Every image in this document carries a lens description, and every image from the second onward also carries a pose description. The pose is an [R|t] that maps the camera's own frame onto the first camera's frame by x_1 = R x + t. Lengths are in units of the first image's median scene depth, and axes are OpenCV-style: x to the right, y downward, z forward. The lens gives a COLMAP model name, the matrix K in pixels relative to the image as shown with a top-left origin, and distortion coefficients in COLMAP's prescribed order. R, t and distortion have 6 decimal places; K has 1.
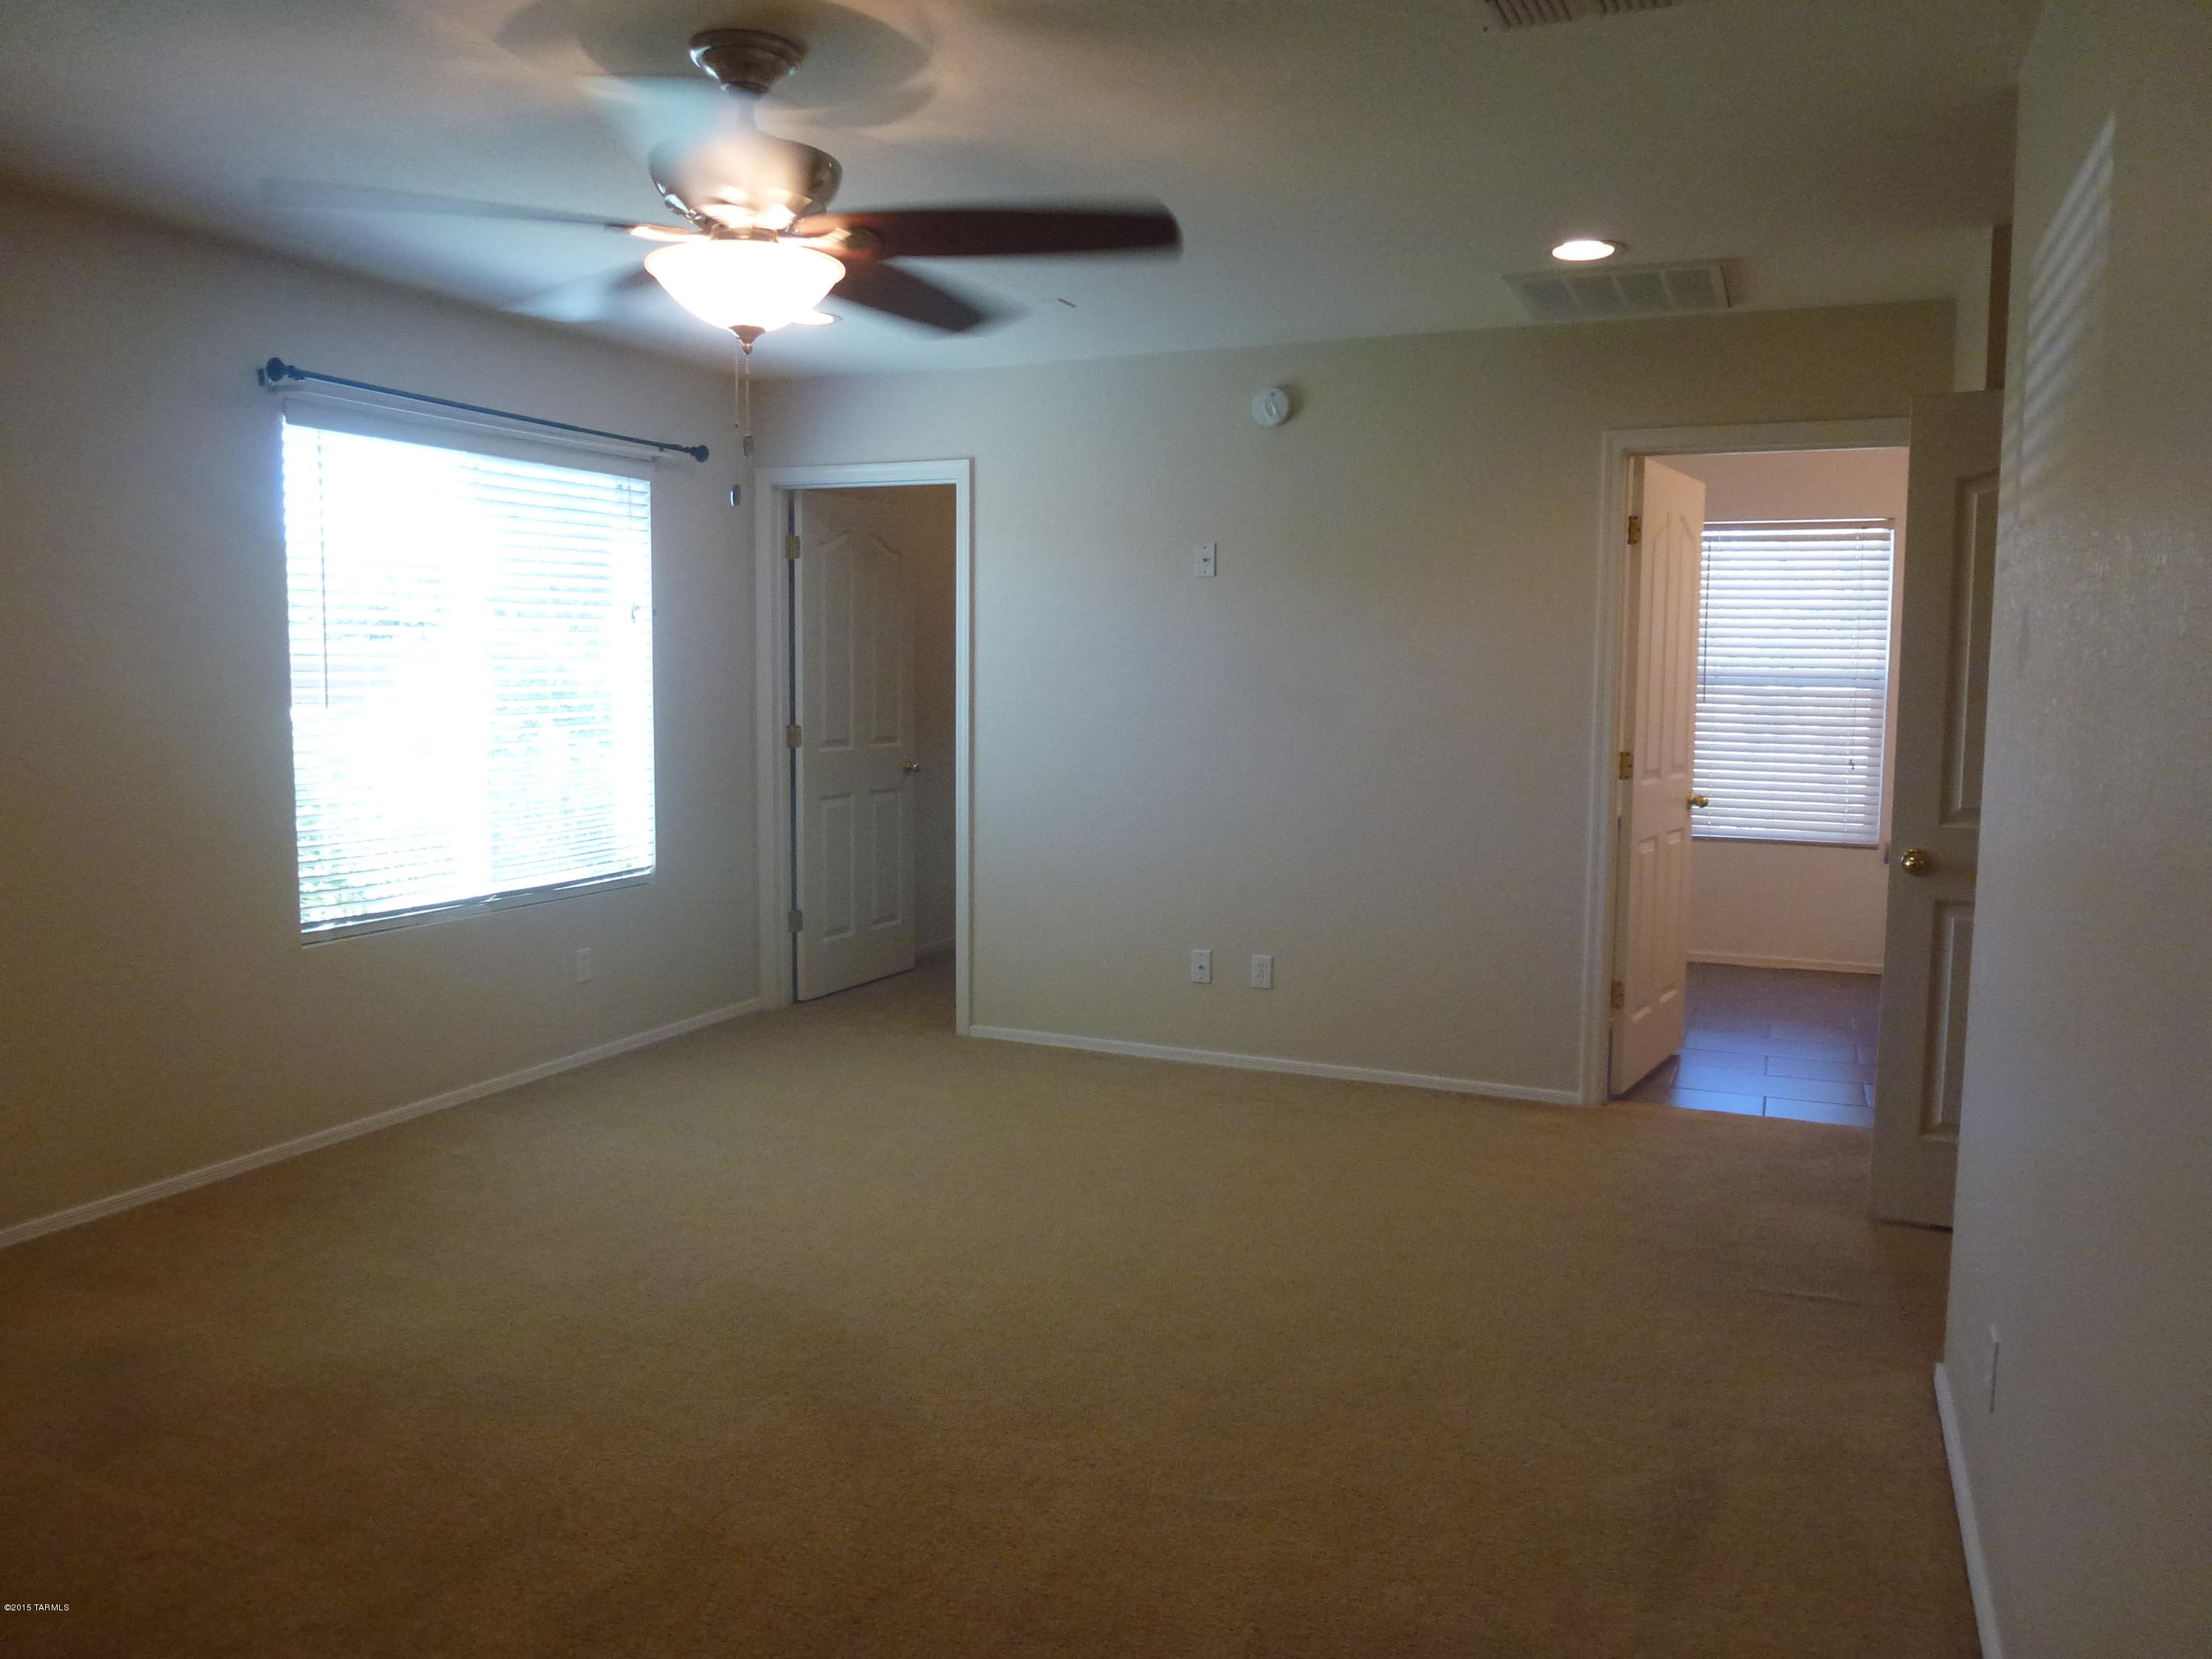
lens RADIAL K [[1586.1, 0, 1106.0], [0, 1586.1, 829.5], [0, 0, 1]] dist [-0.062037, 0.013989]
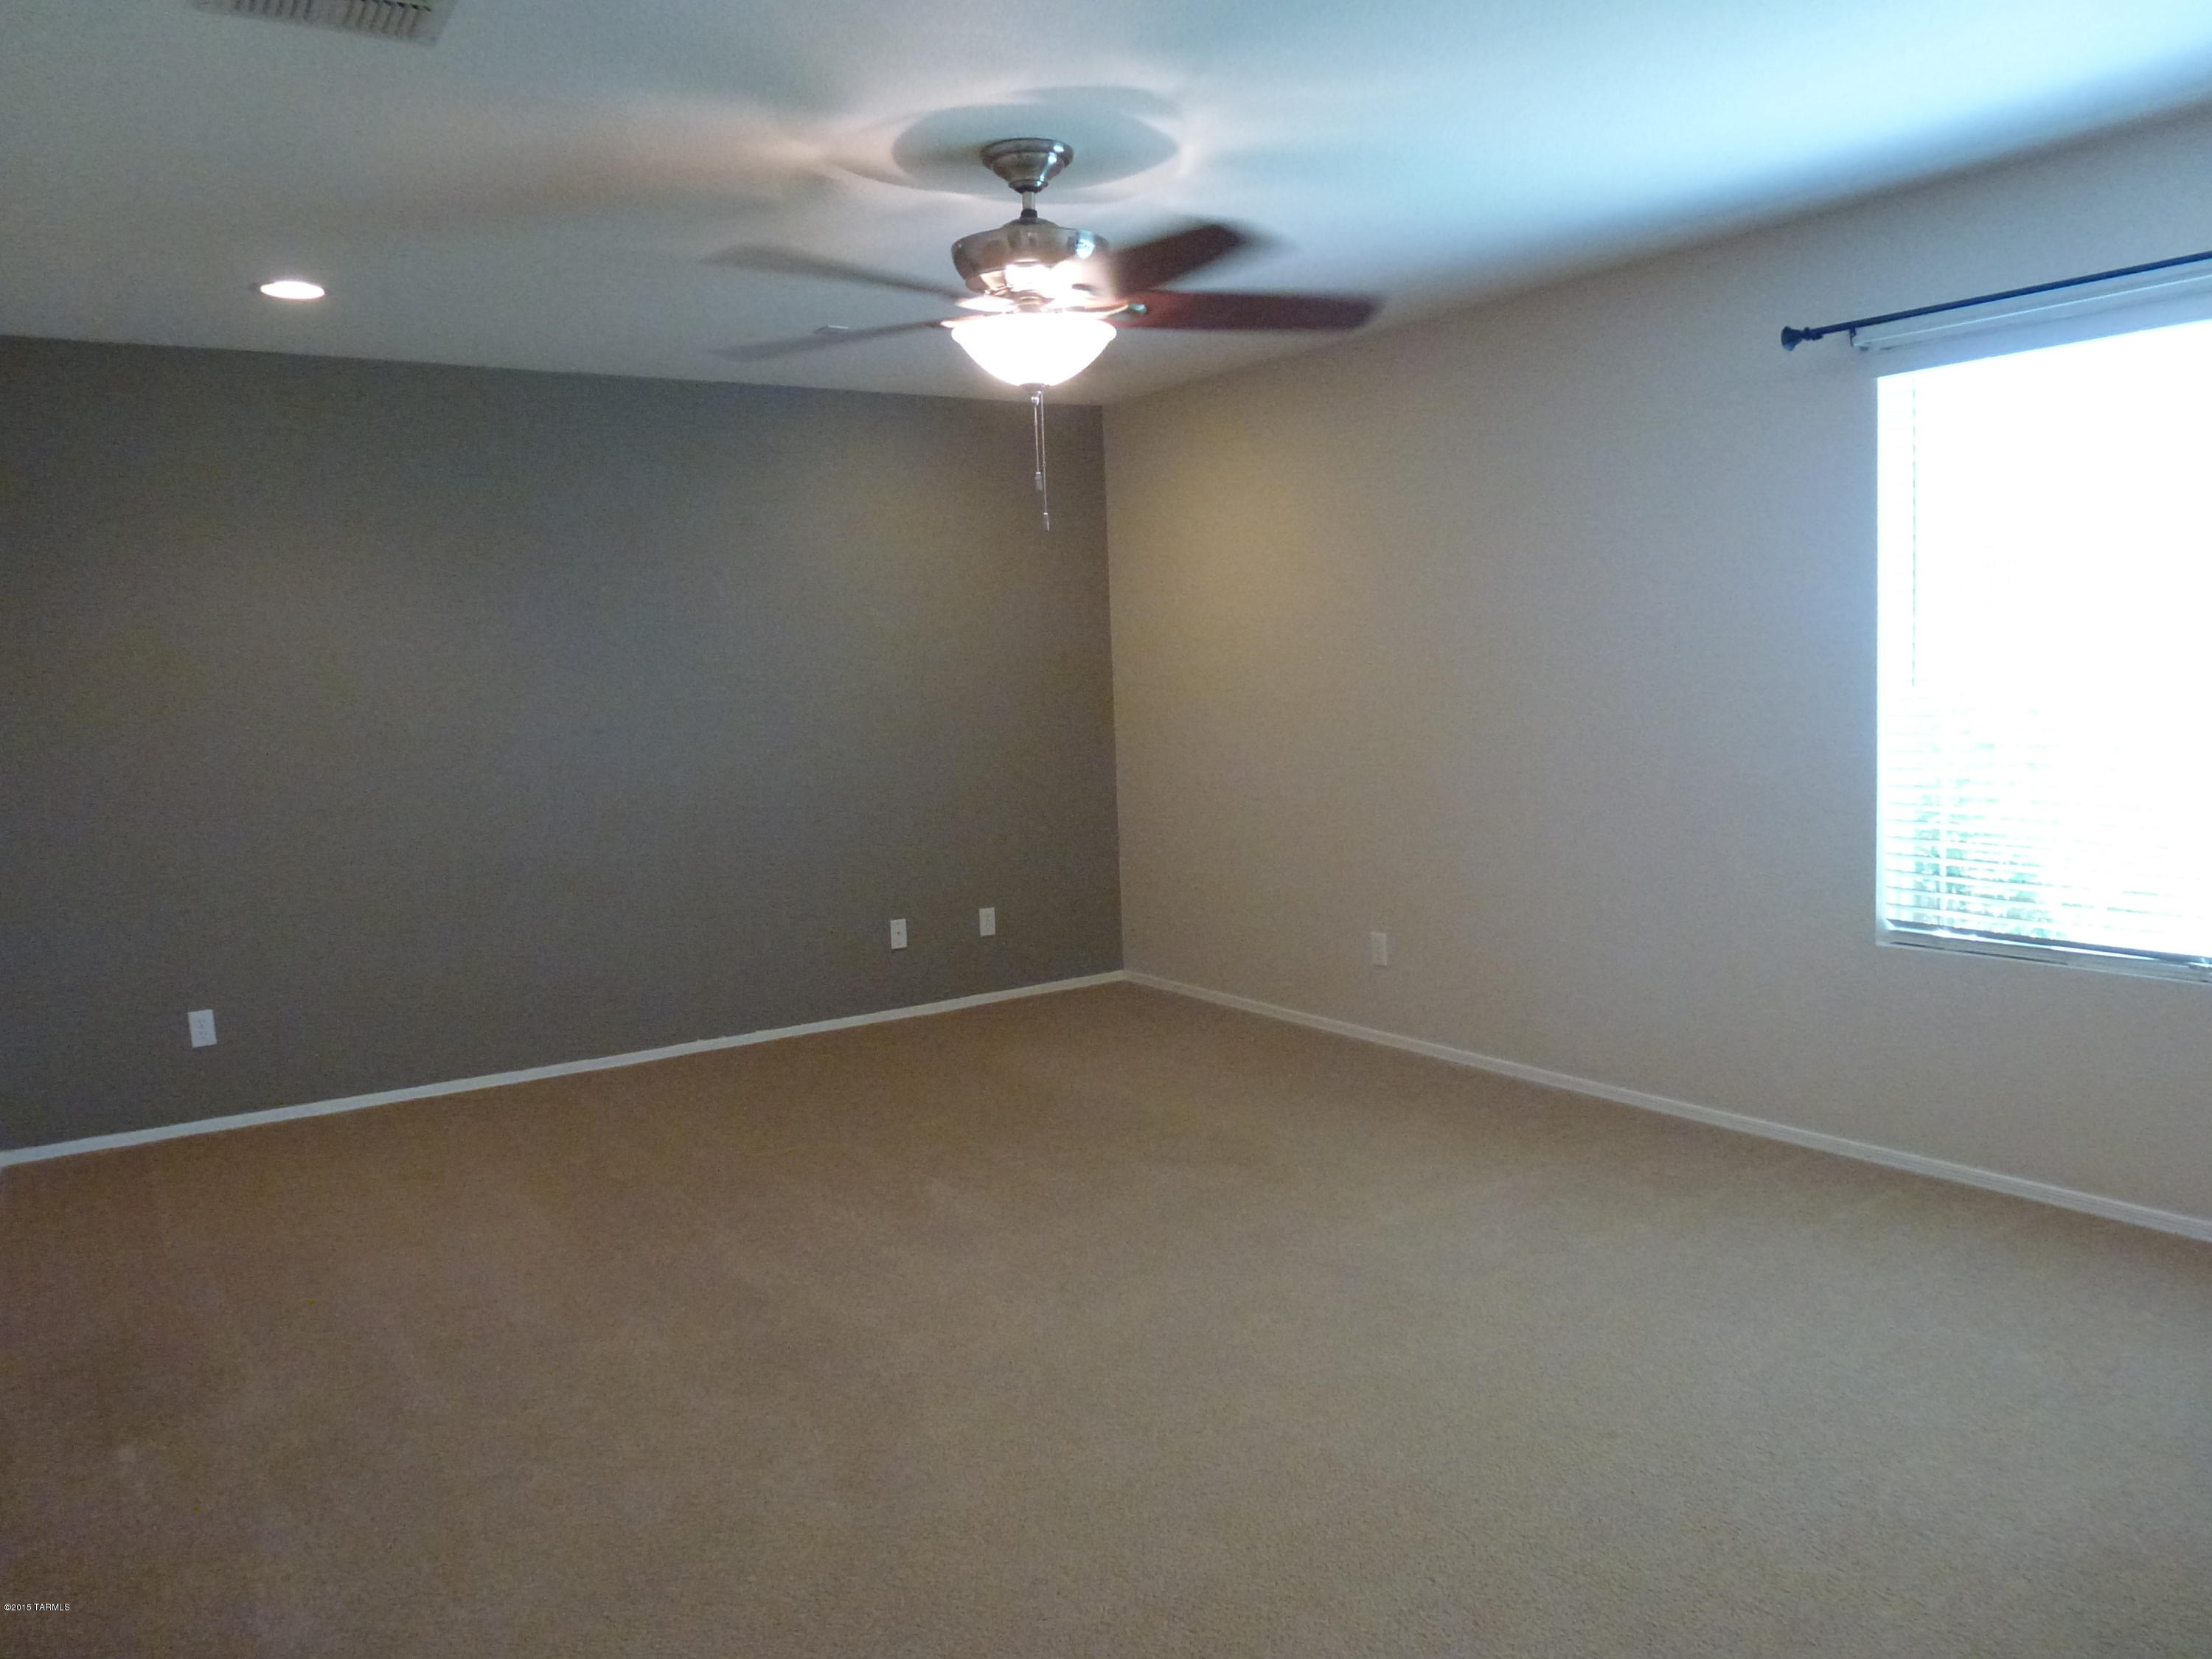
lens RADIAL K [[1586.1, 0, 1106.0], [0, 1586.1, 829.5], [0, 0, 1]] dist [-0.062037, 0.013989]
pose [[-0.538314, 0.092226, -0.837683, 0.524557], [-0.055886, 0.987899, 0.144679, -0.103629], [0.840889, 0.124697, -0.526646, 1.138665]]
